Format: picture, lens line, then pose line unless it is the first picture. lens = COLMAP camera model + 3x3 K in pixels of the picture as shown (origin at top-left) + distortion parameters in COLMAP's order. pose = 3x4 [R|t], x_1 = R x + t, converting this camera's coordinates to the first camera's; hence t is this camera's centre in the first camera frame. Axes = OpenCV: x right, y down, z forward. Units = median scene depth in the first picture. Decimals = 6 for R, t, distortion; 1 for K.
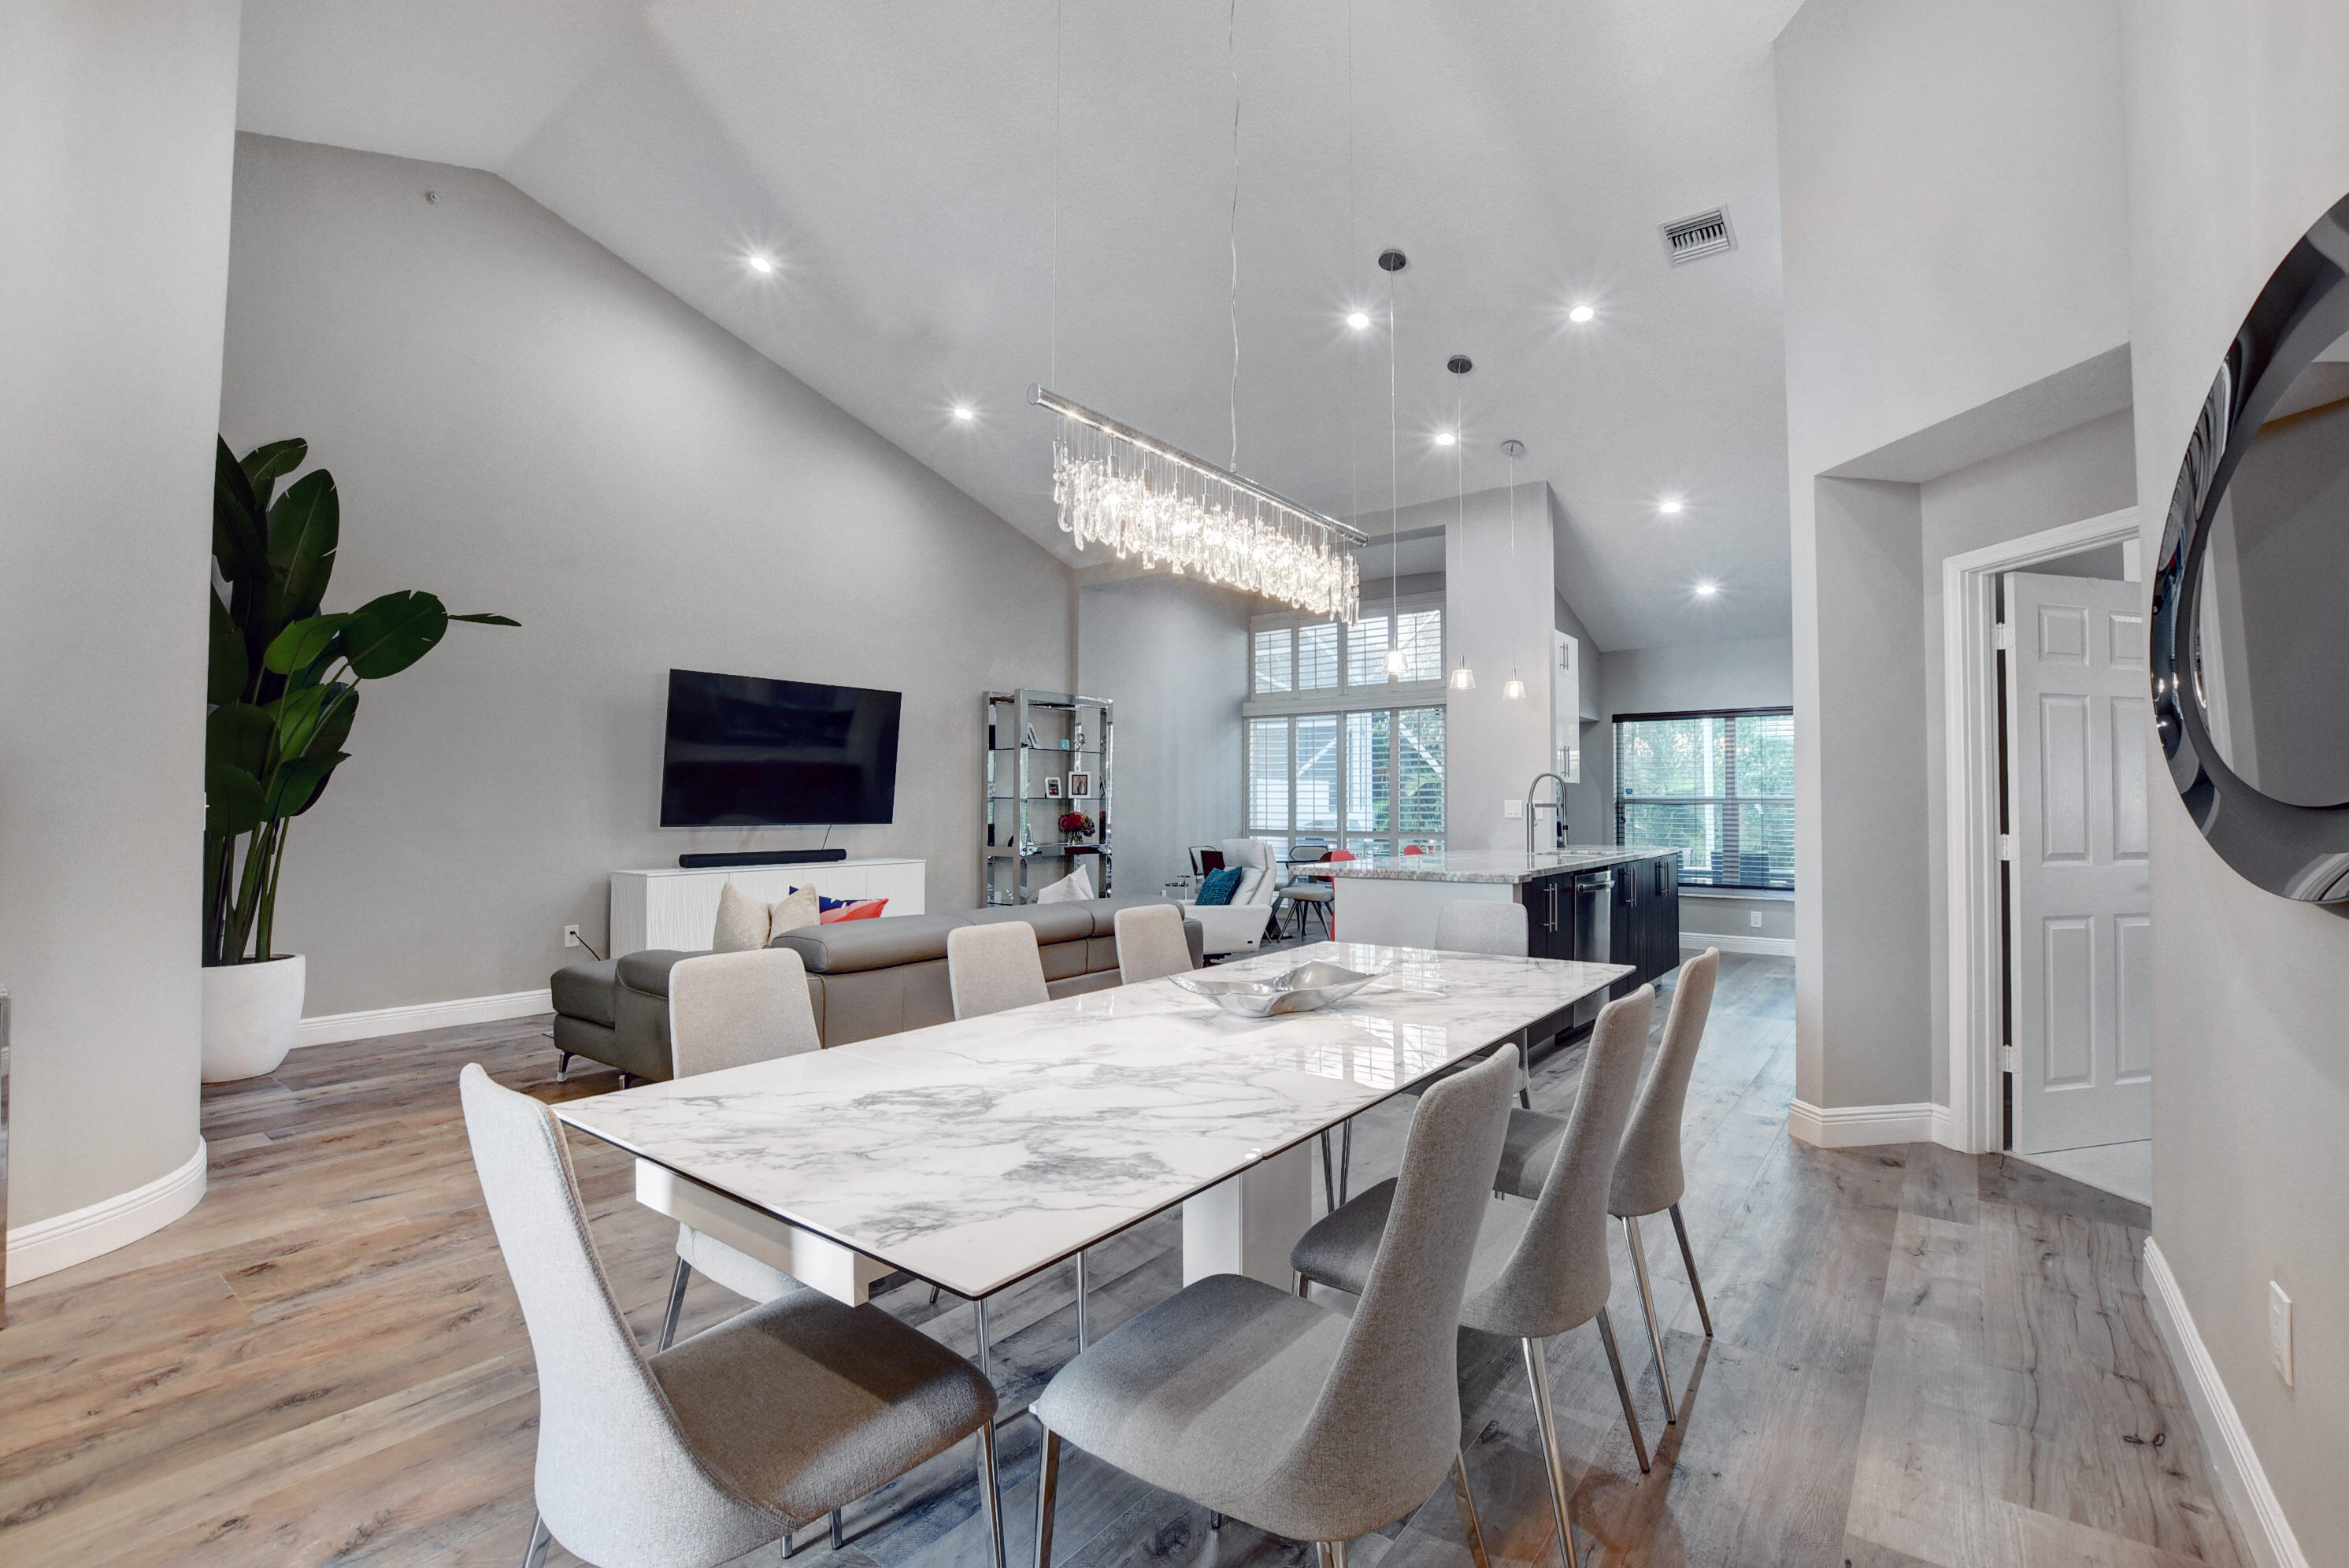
lens RADIAL K [[1021.9, 0, 1189.8], [0, 1021.9, 776.0], [0, 0, 1]] dist [-0.044105, 0.007478]
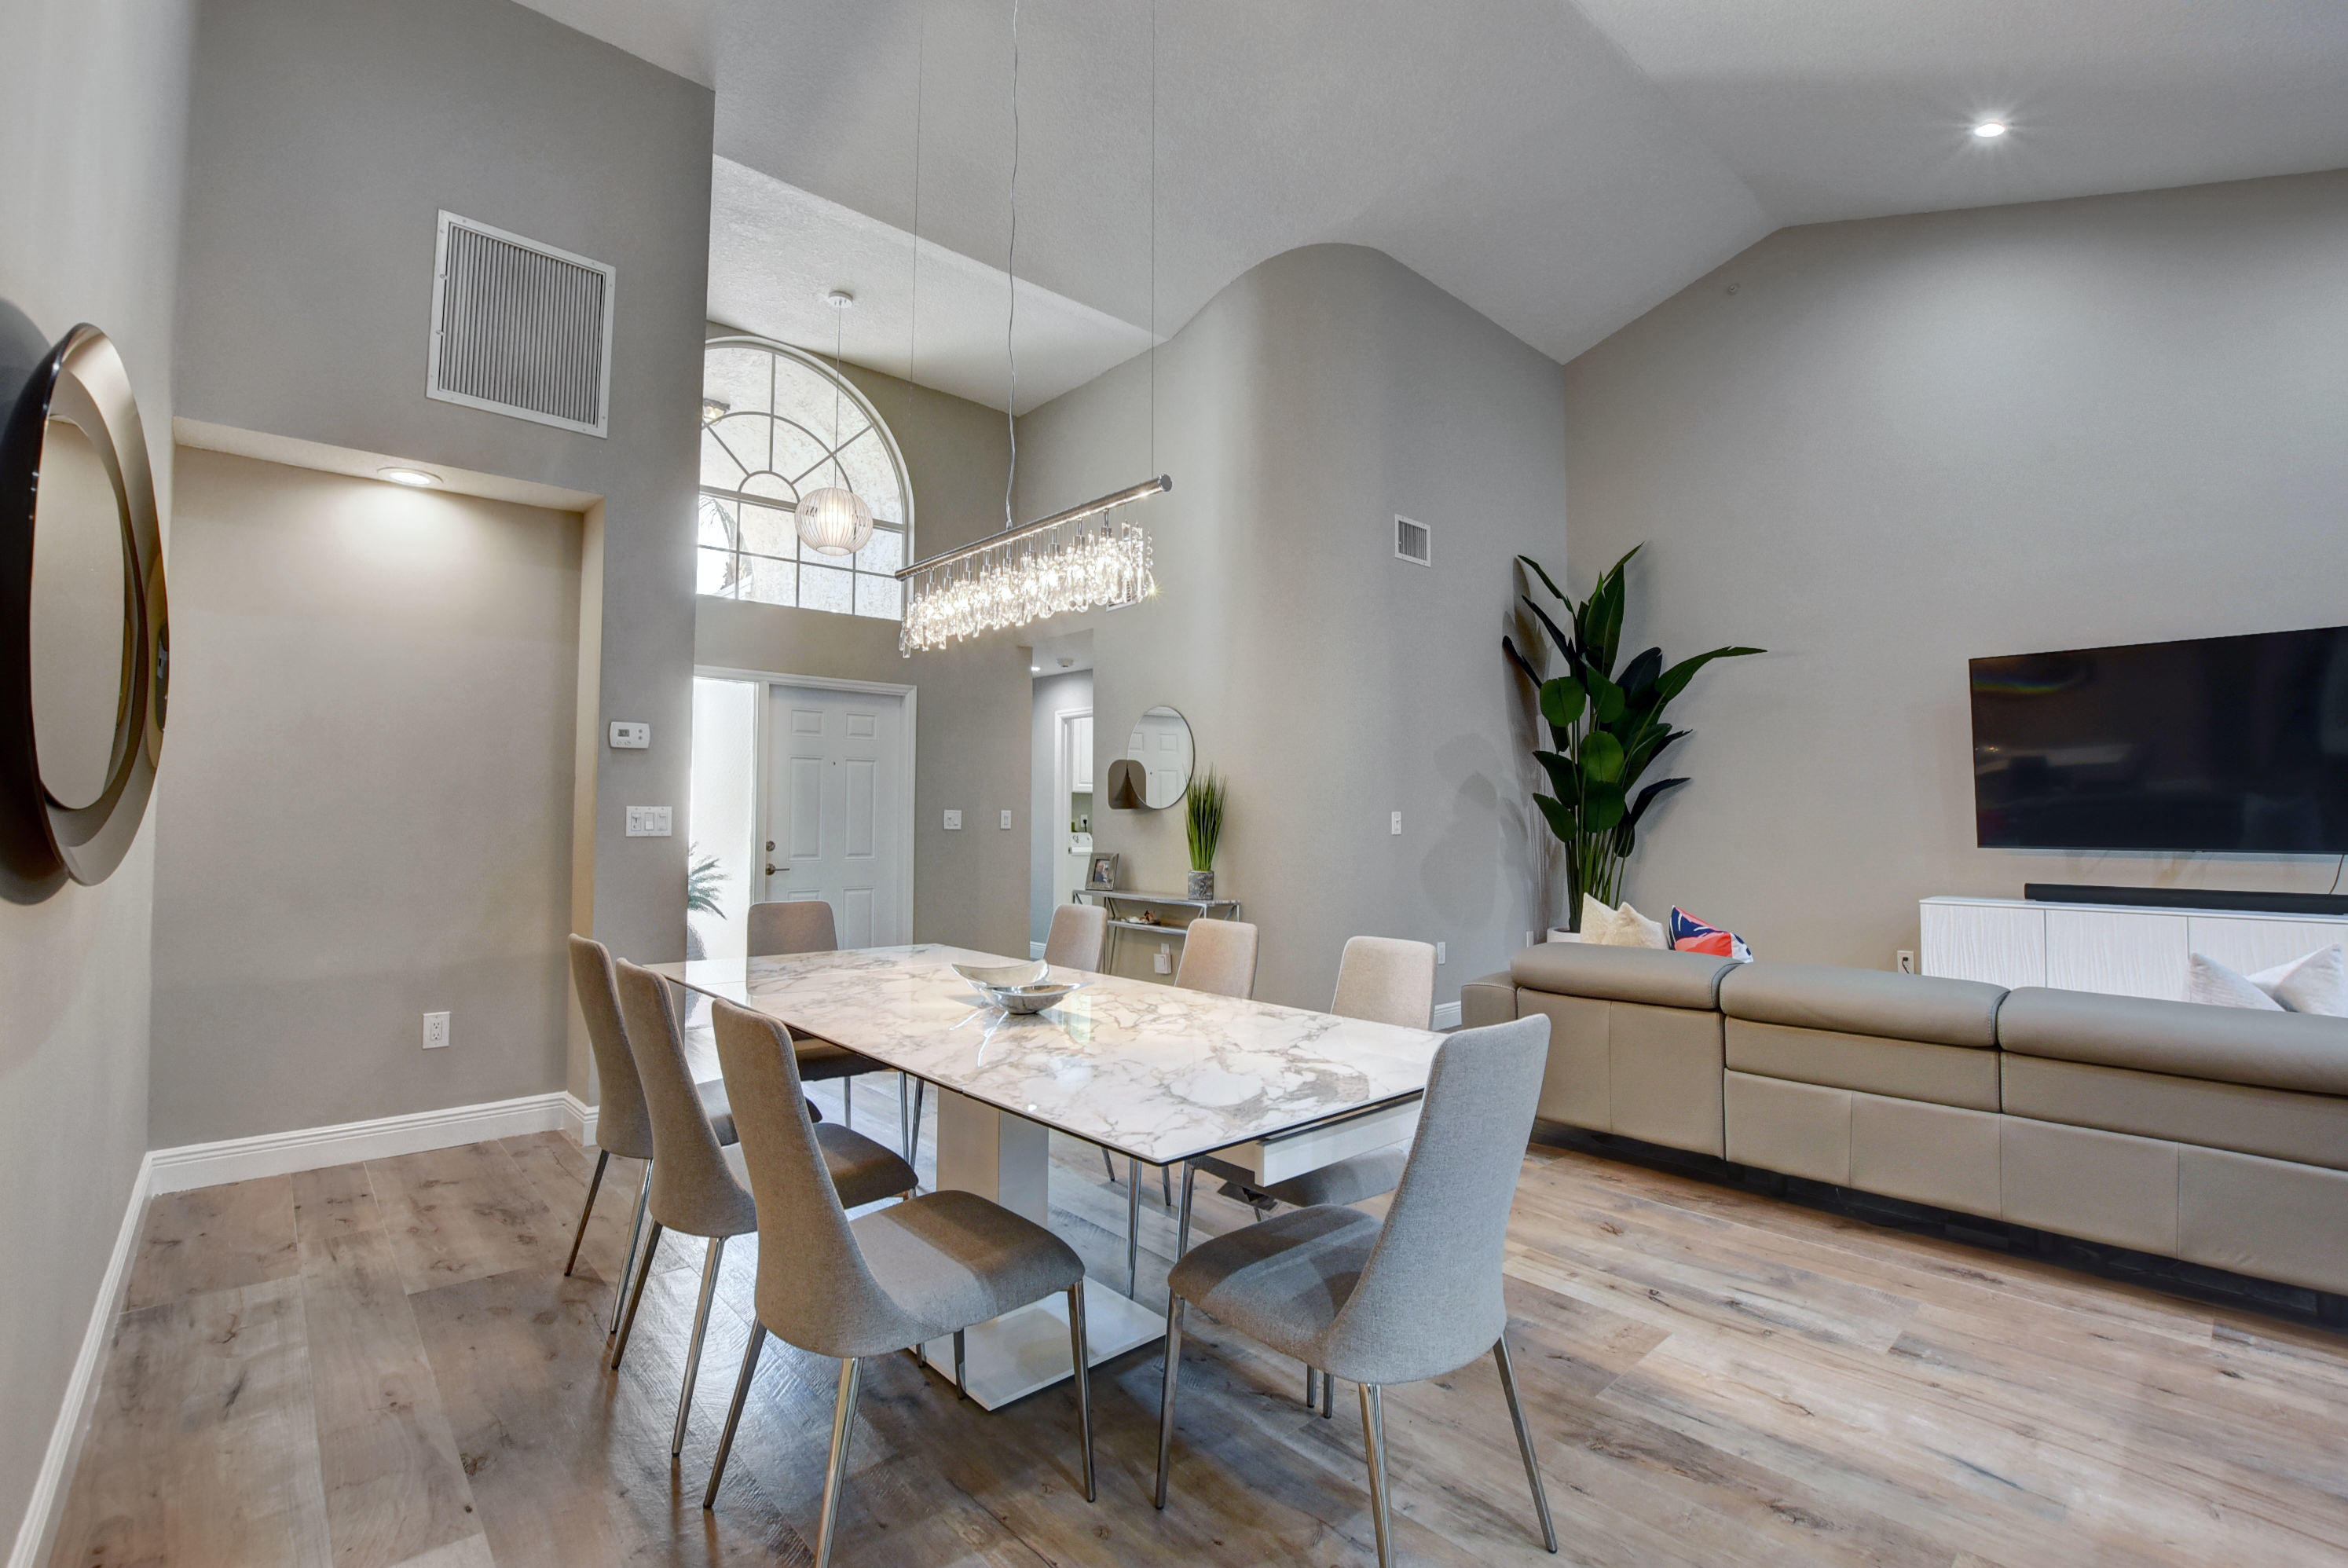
lens RADIAL K [[1021.5, 0, 1189.3], [0, 1021.5, 776.0], [0, 0, 1]] dist [-0.044105, 0.007478]
pose [[-0.174702, -0.037682, -0.983900, 0.349325], [0.023952, 0.998809, -0.042506, 0.009268], [0.984330, -0.030993, -0.173592, 0.425334]]
